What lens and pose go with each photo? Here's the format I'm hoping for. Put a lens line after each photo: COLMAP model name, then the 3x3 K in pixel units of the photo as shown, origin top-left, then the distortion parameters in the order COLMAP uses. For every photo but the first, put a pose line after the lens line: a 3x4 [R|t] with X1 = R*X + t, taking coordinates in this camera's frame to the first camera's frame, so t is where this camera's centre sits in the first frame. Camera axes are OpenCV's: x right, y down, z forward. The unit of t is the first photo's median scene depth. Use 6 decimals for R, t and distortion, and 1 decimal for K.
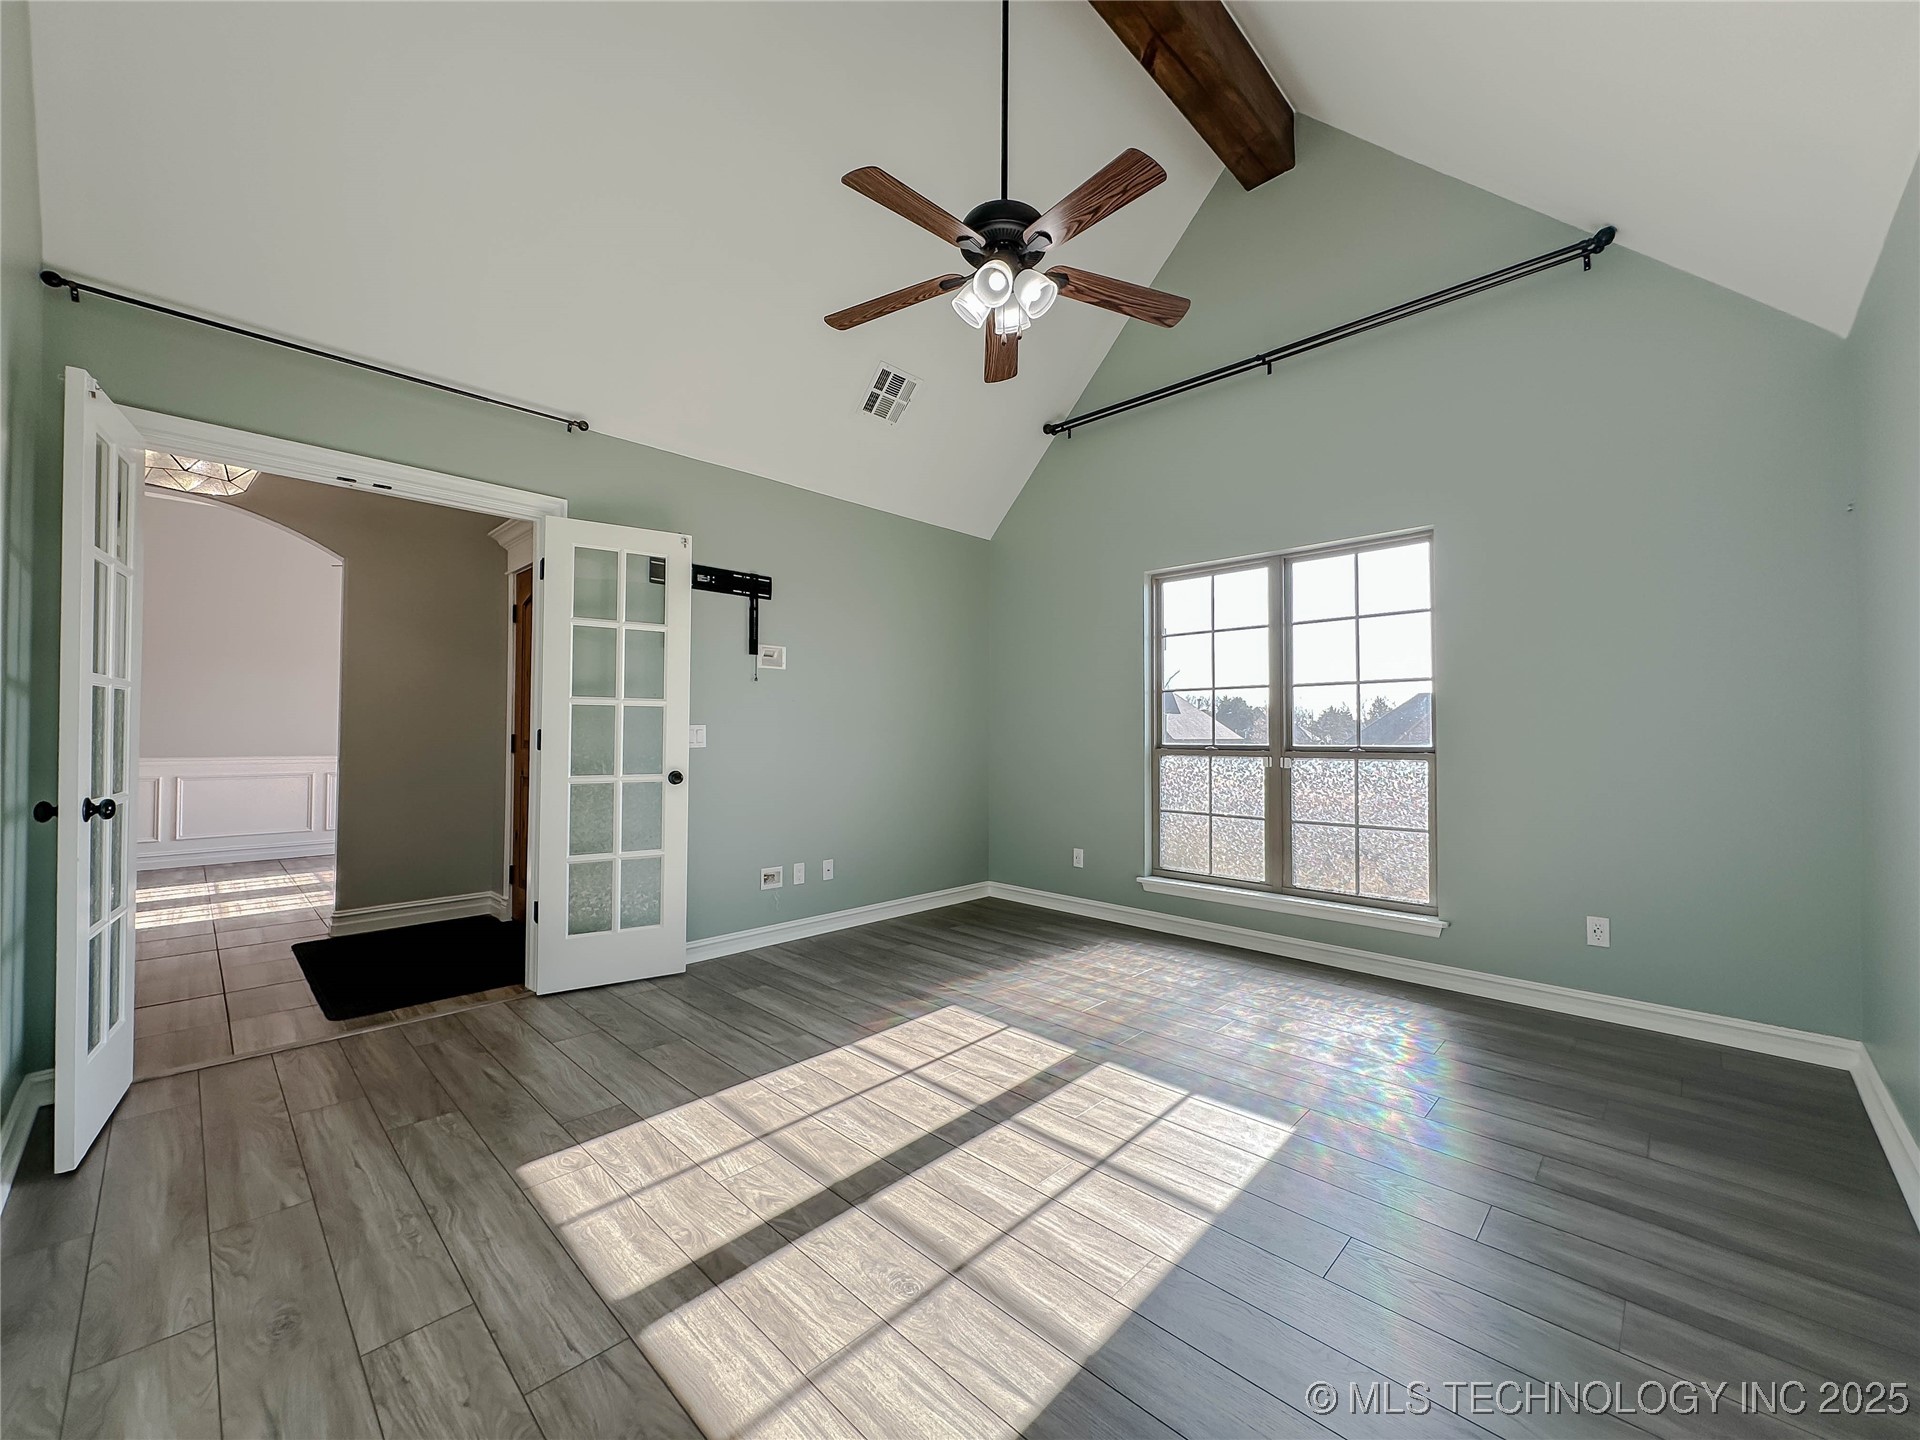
lens RADIAL K [[768.1, 0, 955.1], [0, 768.1, 722.7], [0, 0, 1]] dist [-0.001548, -0.000308]
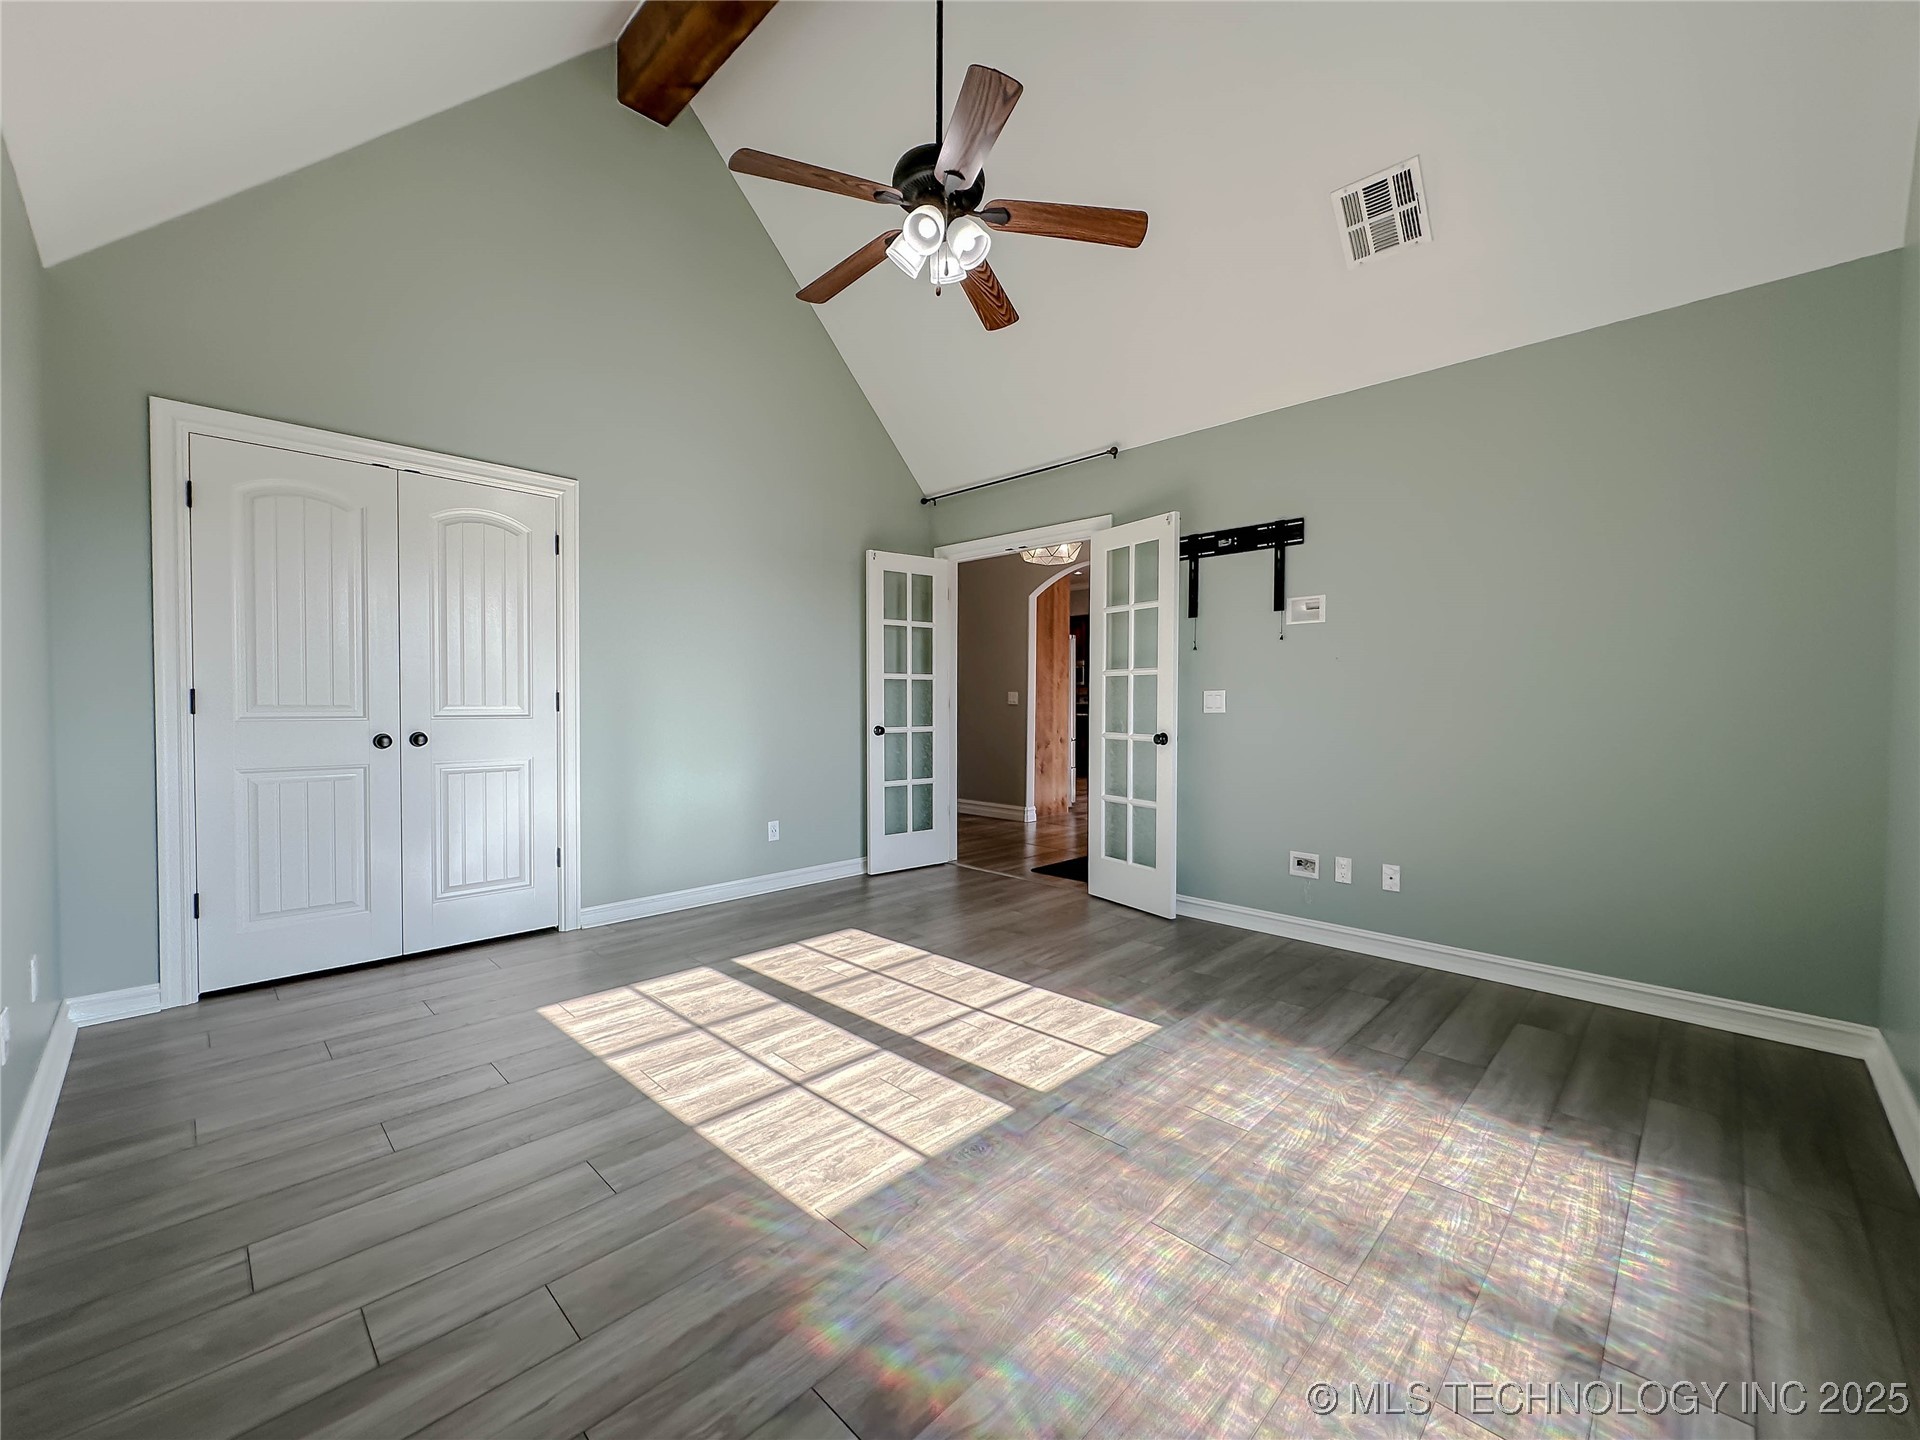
lens RADIAL K [[768.1, 0, 953.2], [0, 768.1, 718.2], [0, 0, 1]] dist [-0.001548, -0.000308]
pose [[-0.002307, 0.016576, -0.999860, 0.915658], [0.009916, 0.999814, 0.016552, 0.026611], [0.999948, -0.009876, -0.002471, 0.884071]]
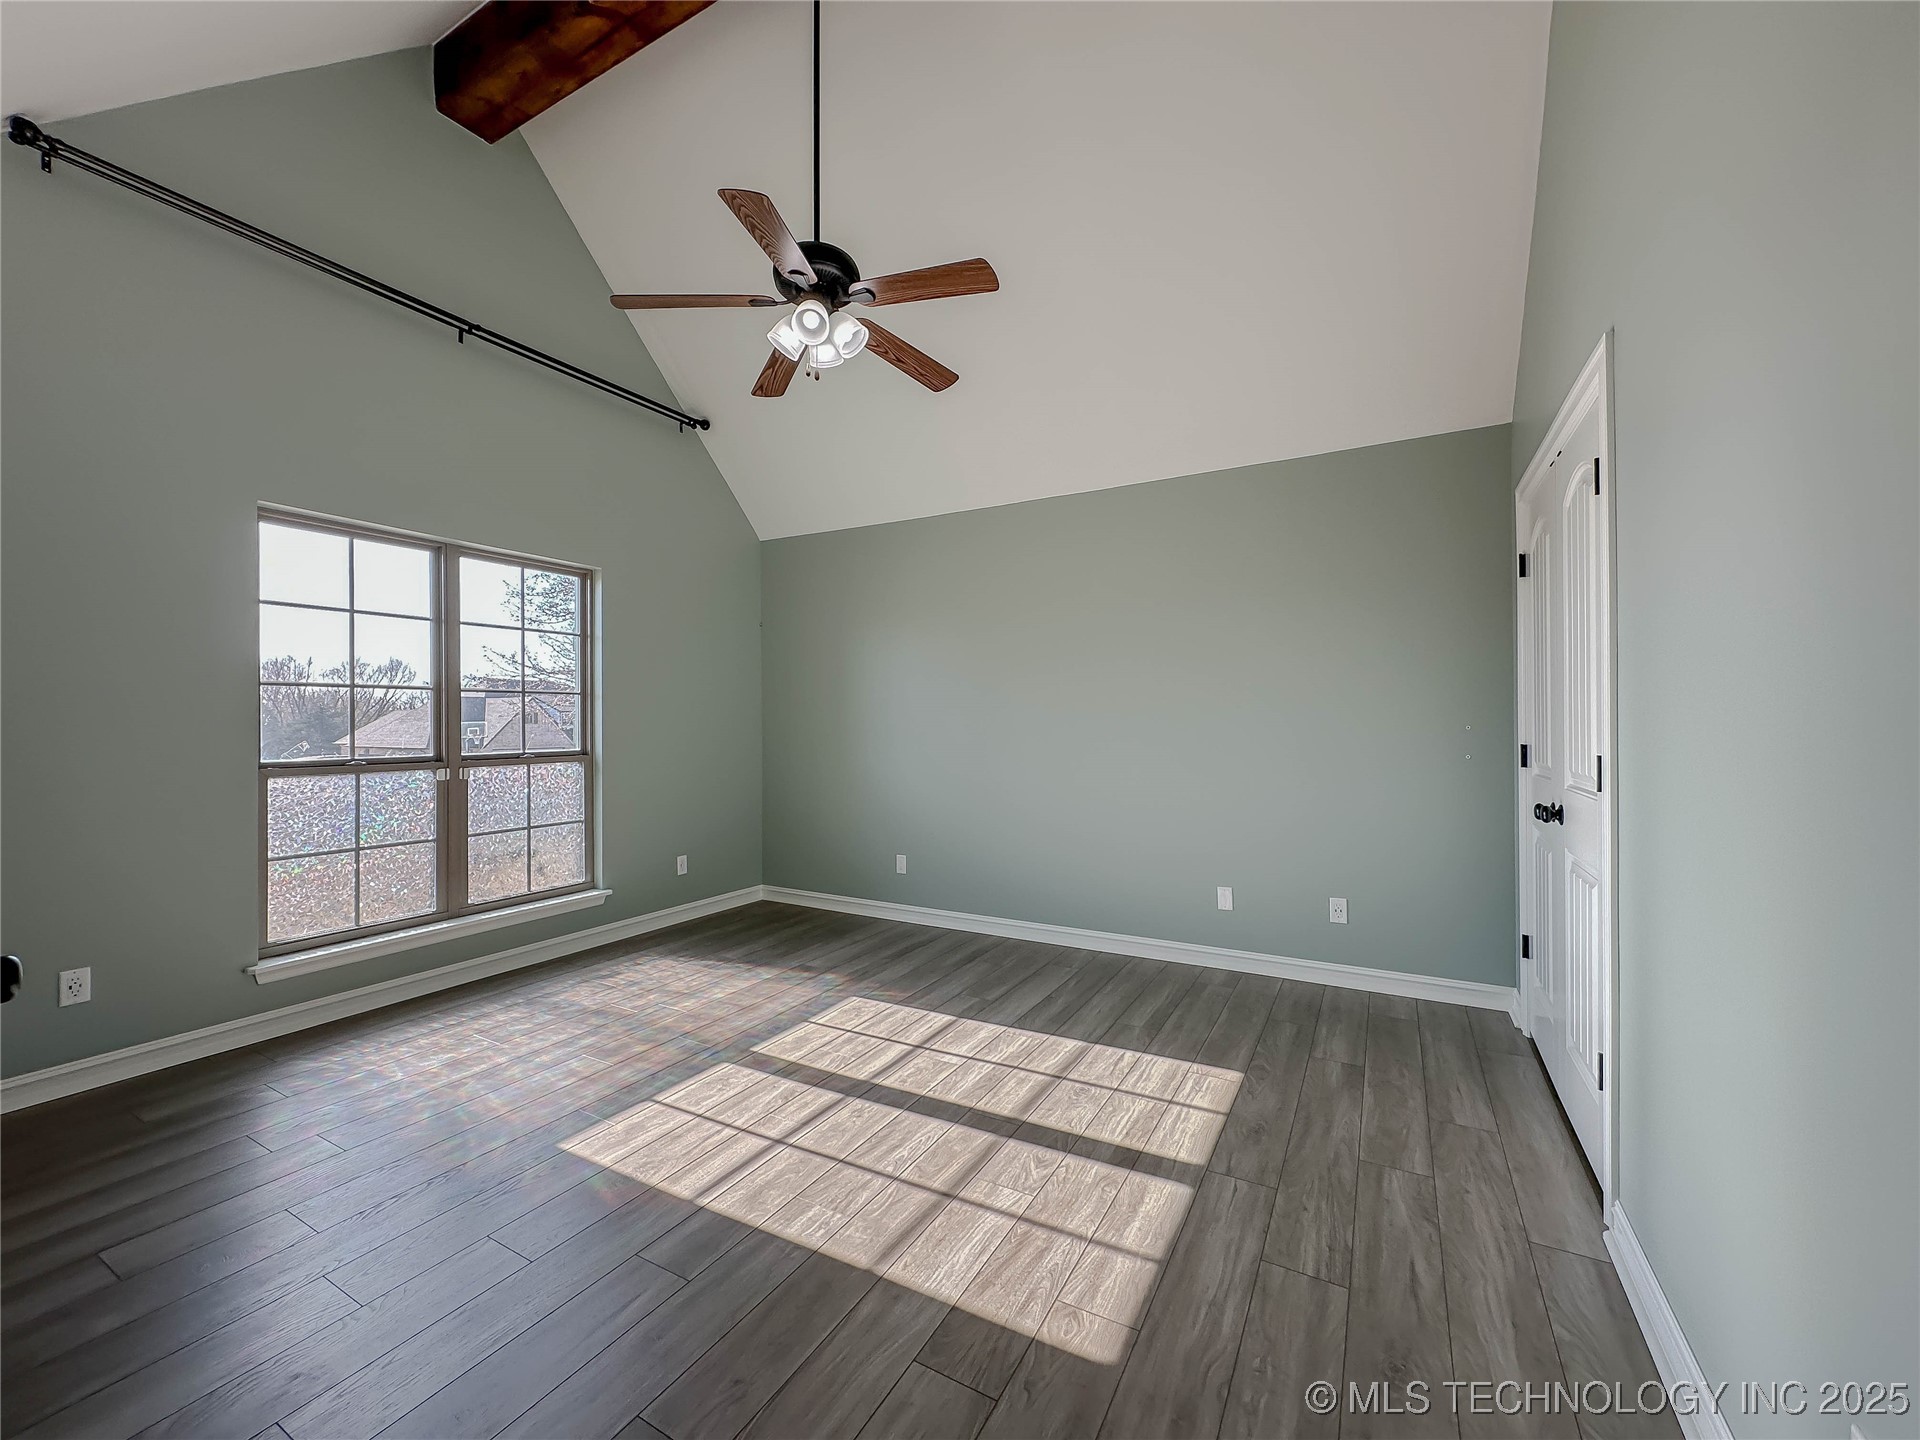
lens RADIAL K [[768.1, 0, 962.5], [0, 768.1, 723.6], [0, 0, 1]] dist [-0.001548, -0.000308]
pose [[-0.268478, -0.003517, 0.963279, -0.869715], [-0.013155, 0.999913, -0.000016, -0.022336], [-0.963196, -0.012677, -0.268501, 0.943816]]
